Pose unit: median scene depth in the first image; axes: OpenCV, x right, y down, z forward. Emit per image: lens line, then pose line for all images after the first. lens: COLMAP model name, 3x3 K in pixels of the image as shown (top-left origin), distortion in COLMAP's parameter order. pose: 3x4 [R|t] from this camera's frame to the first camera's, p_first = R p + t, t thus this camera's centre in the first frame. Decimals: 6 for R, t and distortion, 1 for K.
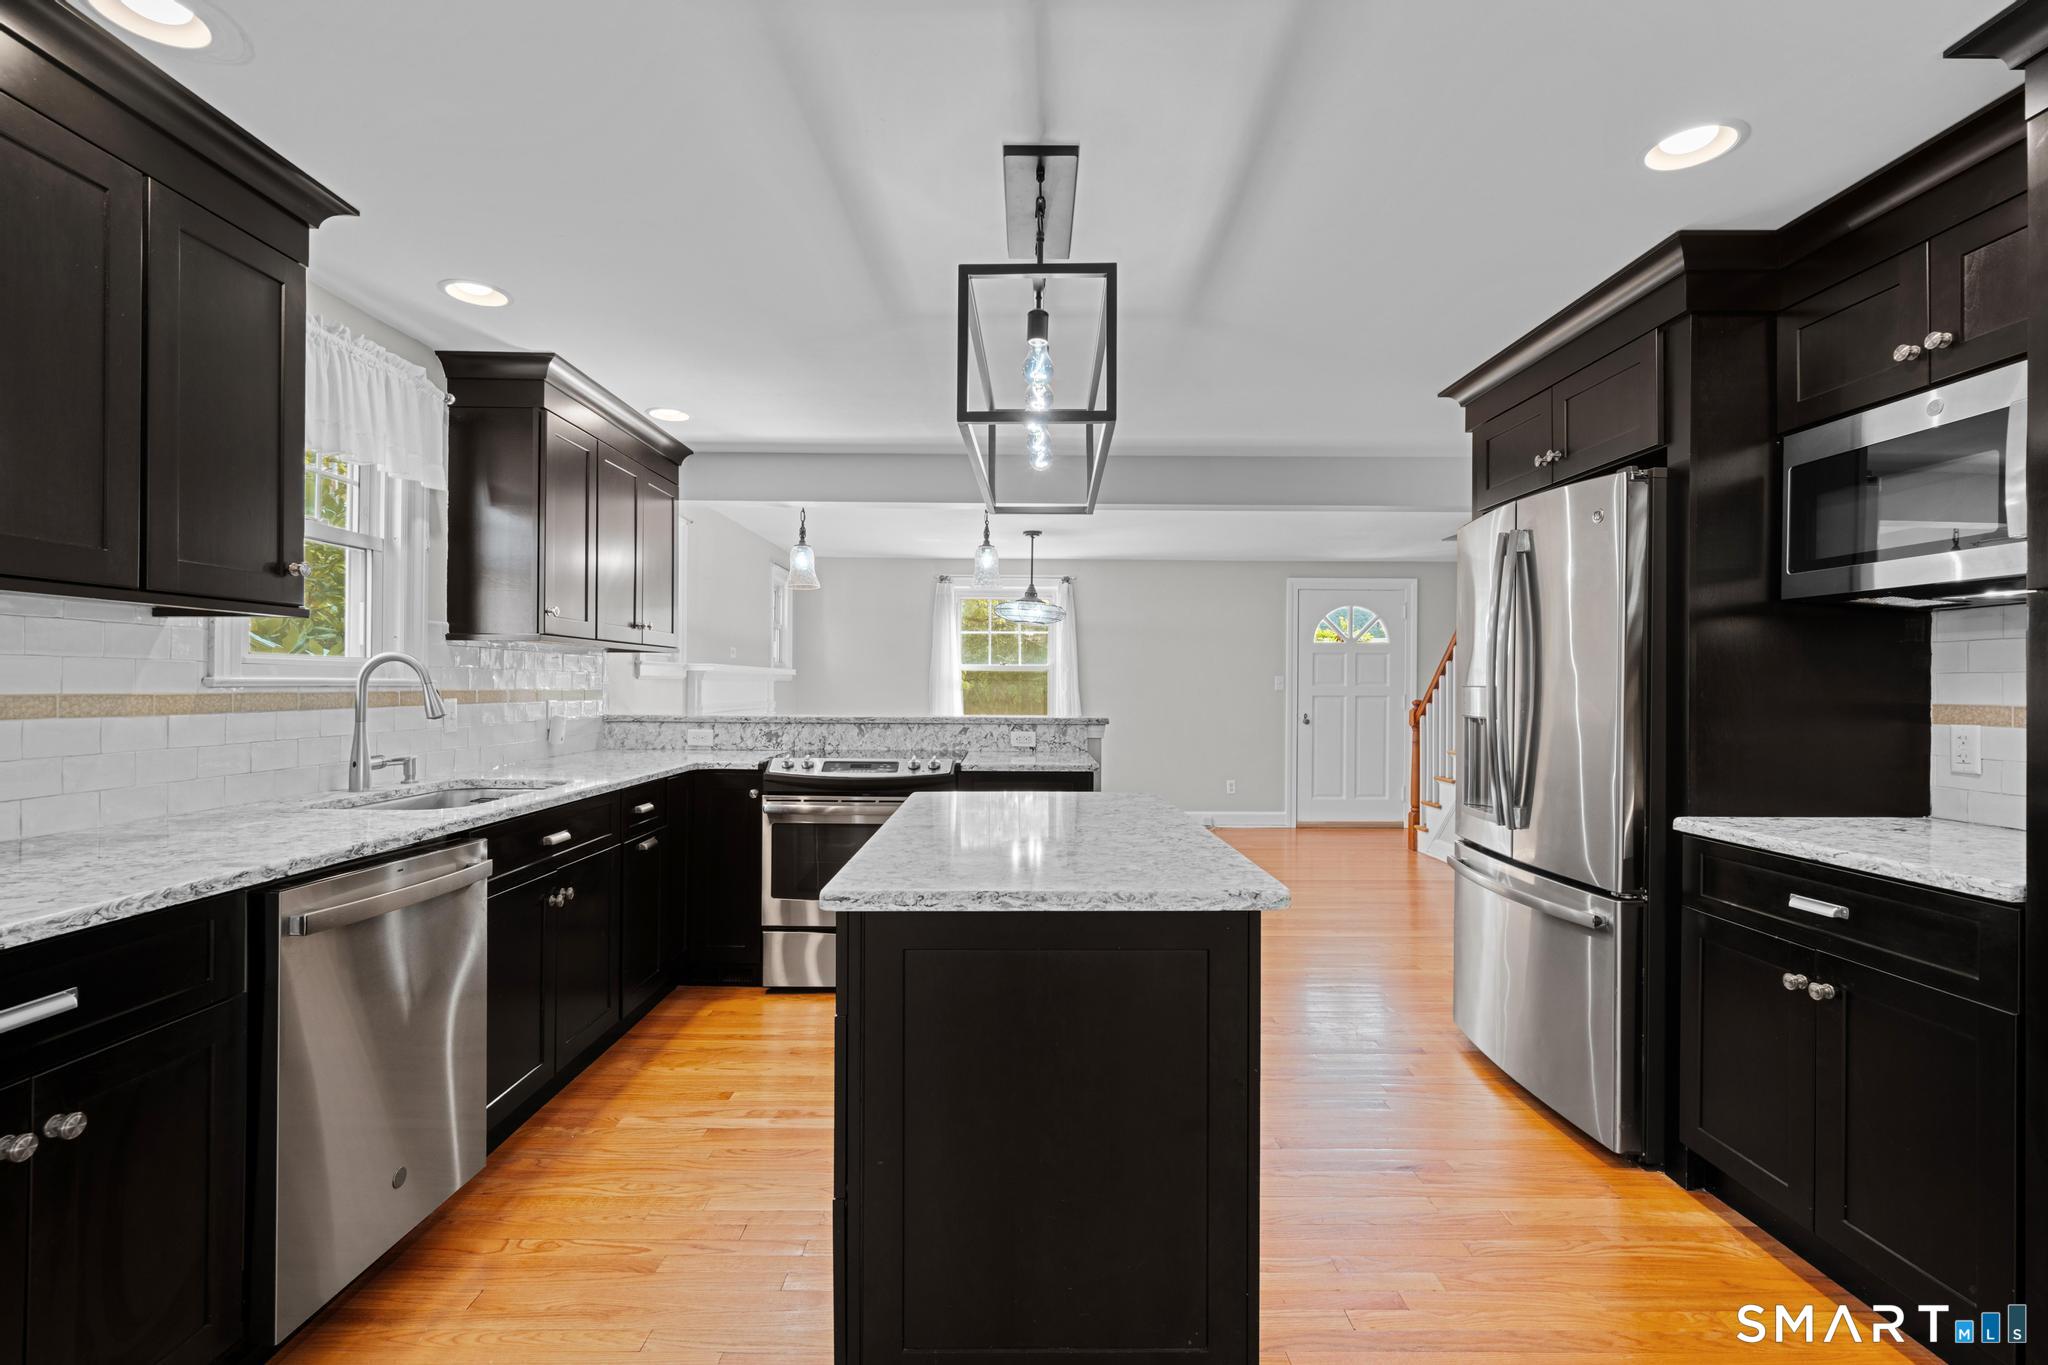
lens RADIAL K [[930.1, 0, 1016.2], [0, 930.1, 690.0], [0, 0, 1]] dist [-0.005554, 0.002030]
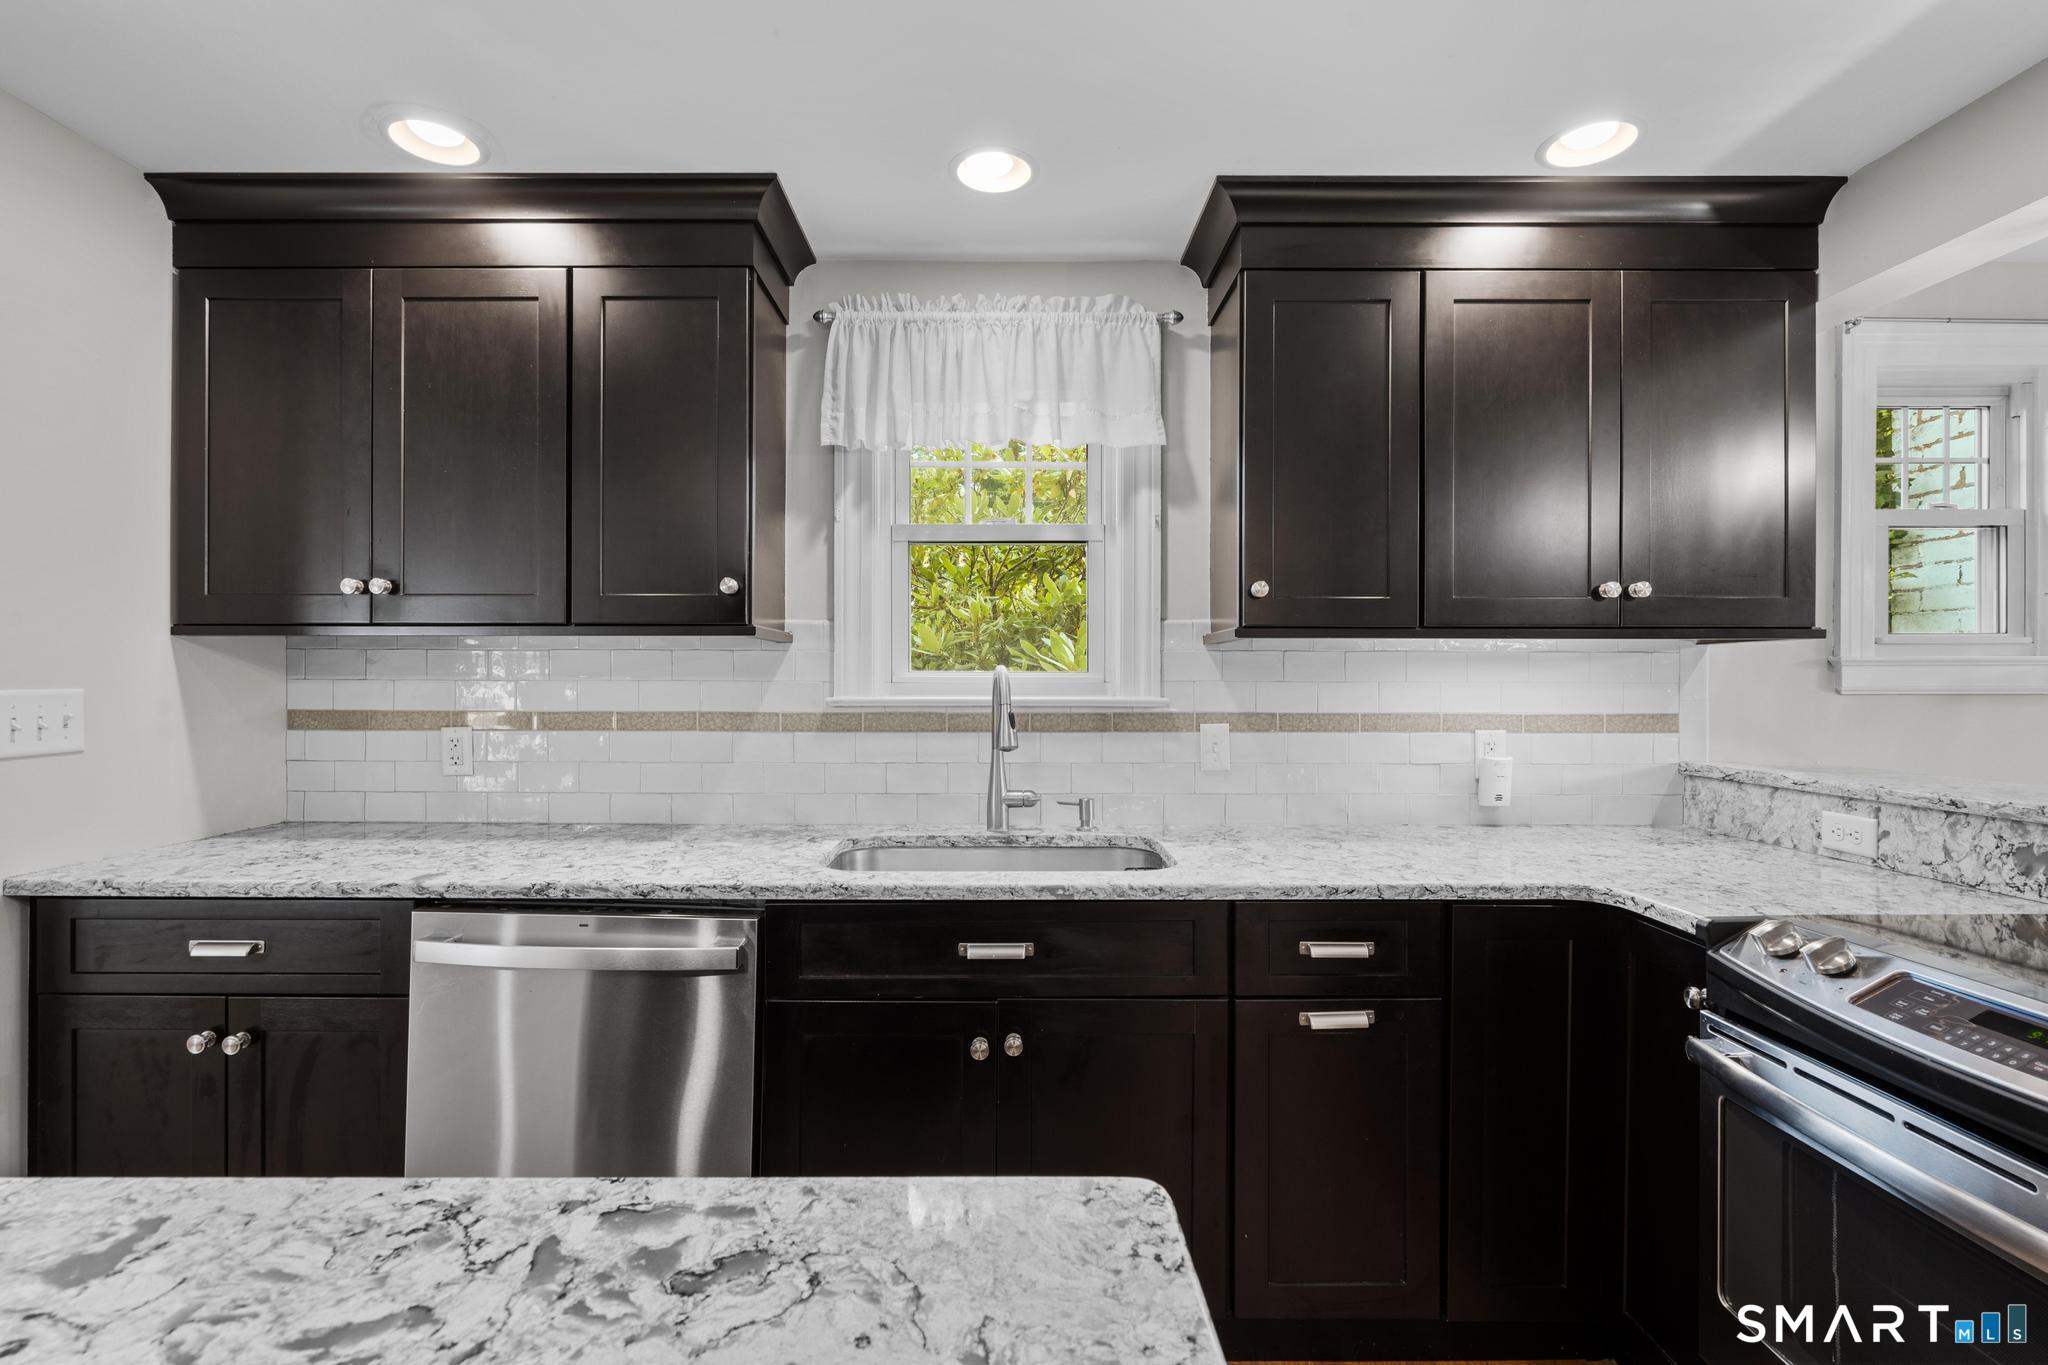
lens RADIAL K [[930.1, 0, 999.2], [0, 930.1, 684.0], [0, 0, 1]] dist [-0.005554, 0.002030]
pose [[0.002002, -0.006366, -0.999978, 0.101736], [-0.007950, 0.999948, -0.006381, -0.013842], [0.999966, 0.007962, 0.001952, 0.709366]]
